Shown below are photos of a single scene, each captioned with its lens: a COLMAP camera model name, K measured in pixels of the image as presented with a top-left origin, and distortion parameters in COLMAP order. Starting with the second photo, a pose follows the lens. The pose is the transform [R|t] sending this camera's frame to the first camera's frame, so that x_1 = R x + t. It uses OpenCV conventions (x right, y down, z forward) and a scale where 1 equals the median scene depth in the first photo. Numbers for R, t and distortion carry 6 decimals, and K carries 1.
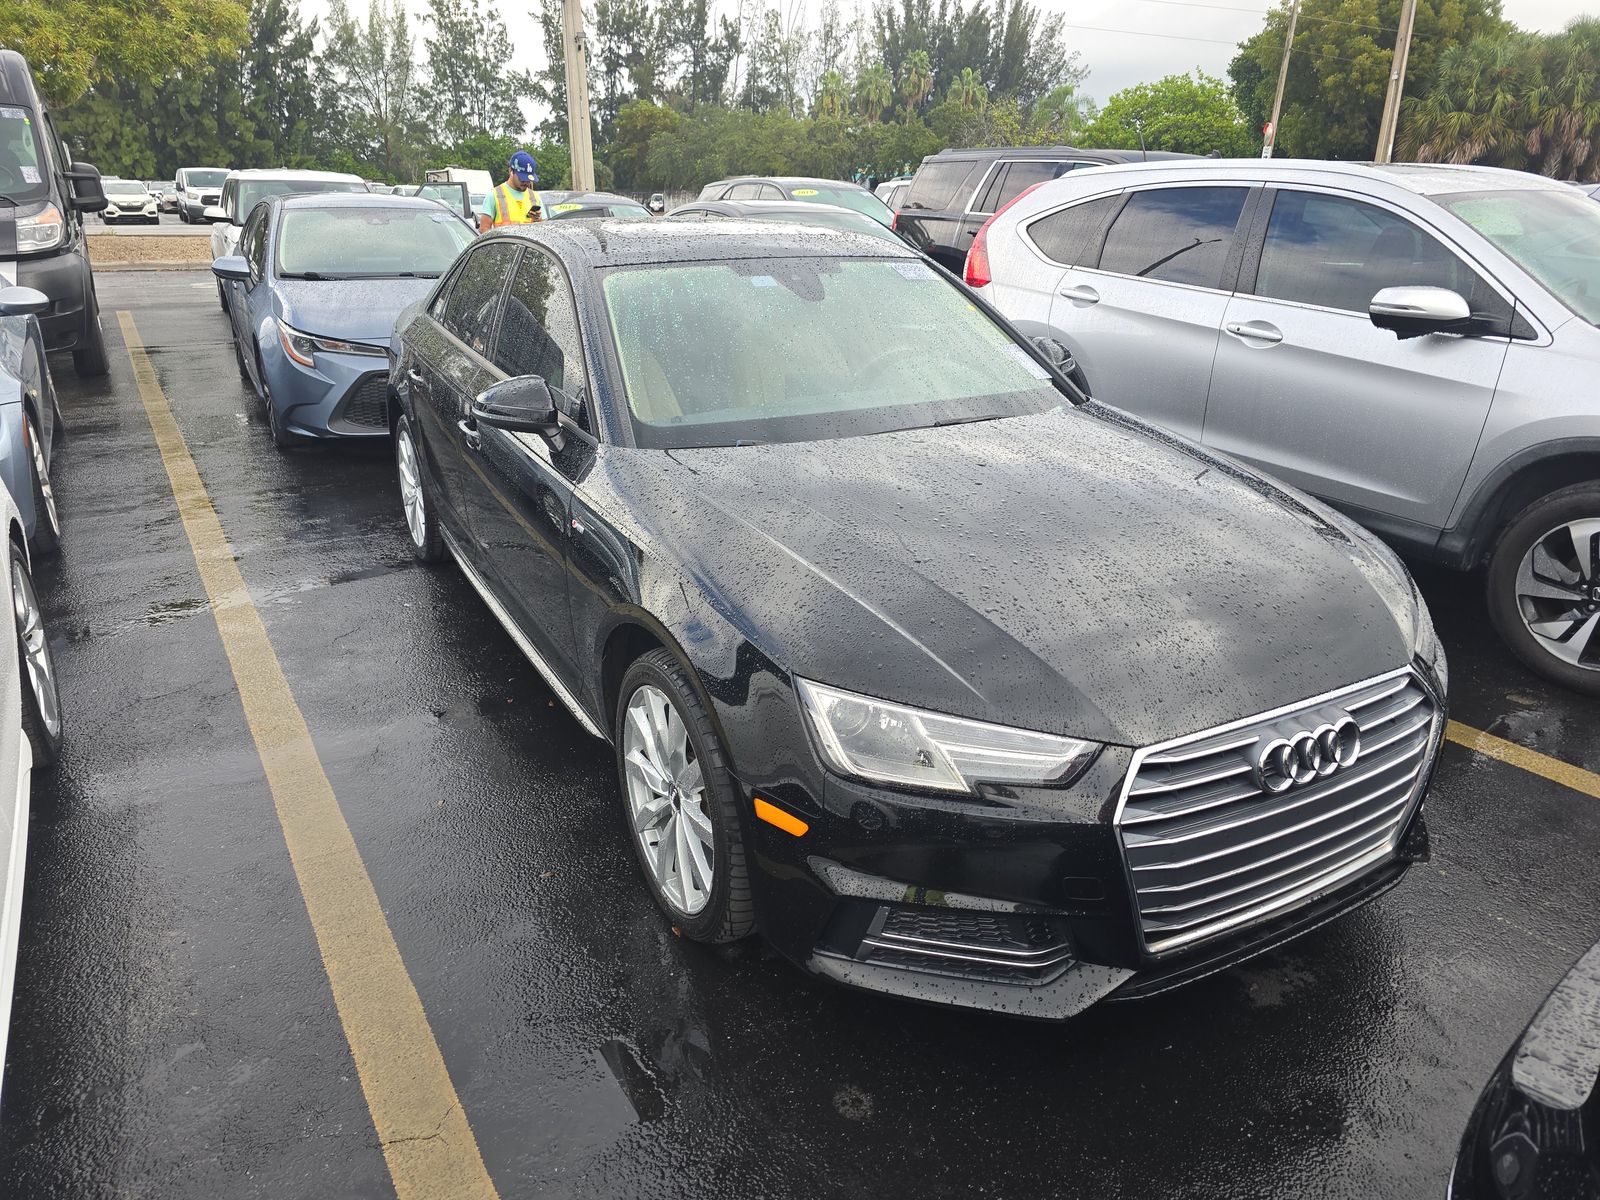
lens RADIAL K [[1094.1, 0, 794.8], [0, 1094.1, 601.6], [0, 0, 1]] dist [0.042656, -0.037991]
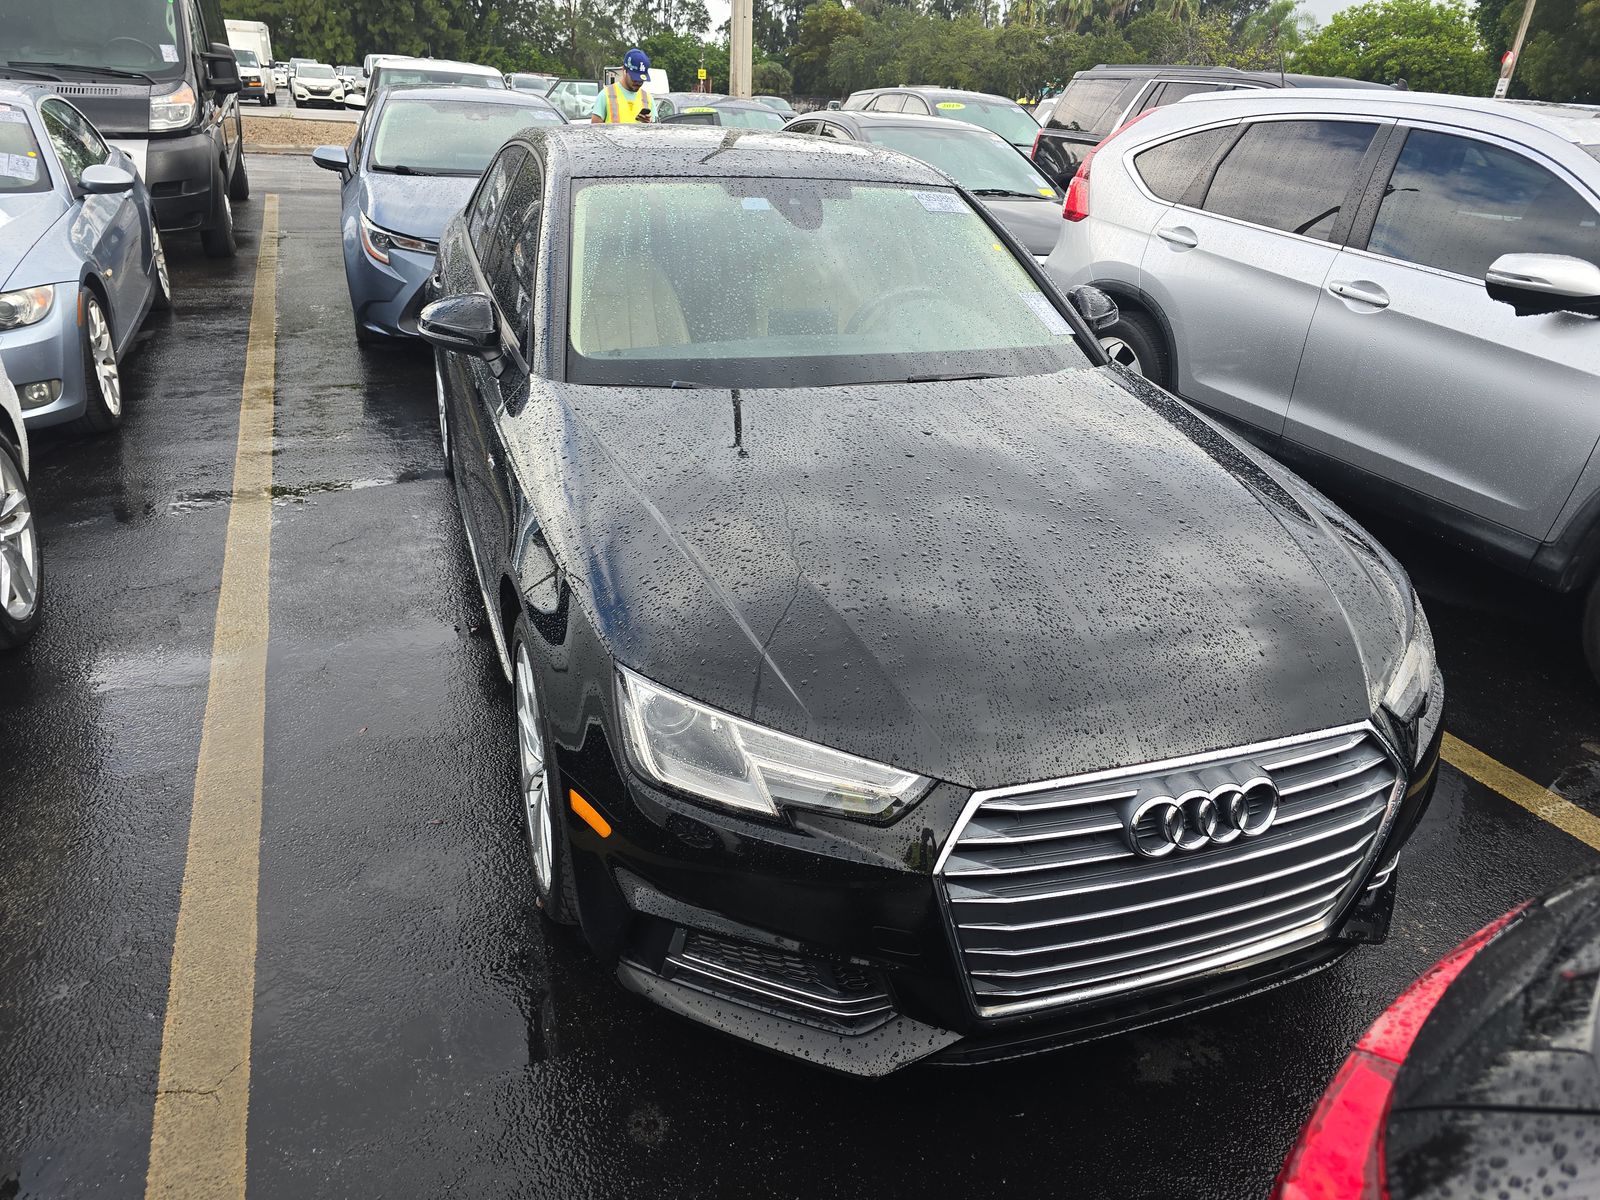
lens RADIAL K [[1094.1, 0, 794.8], [0, 1094.1, 601.6], [0, 0, 1]] dist [0.042656, -0.037991]
pose [[0.987095, 0.102361, -0.123145, 0.088516], [-0.093537, 0.992754, 0.075432, -0.021611], [0.129974, -0.062940, 0.989518, 0.048793]]
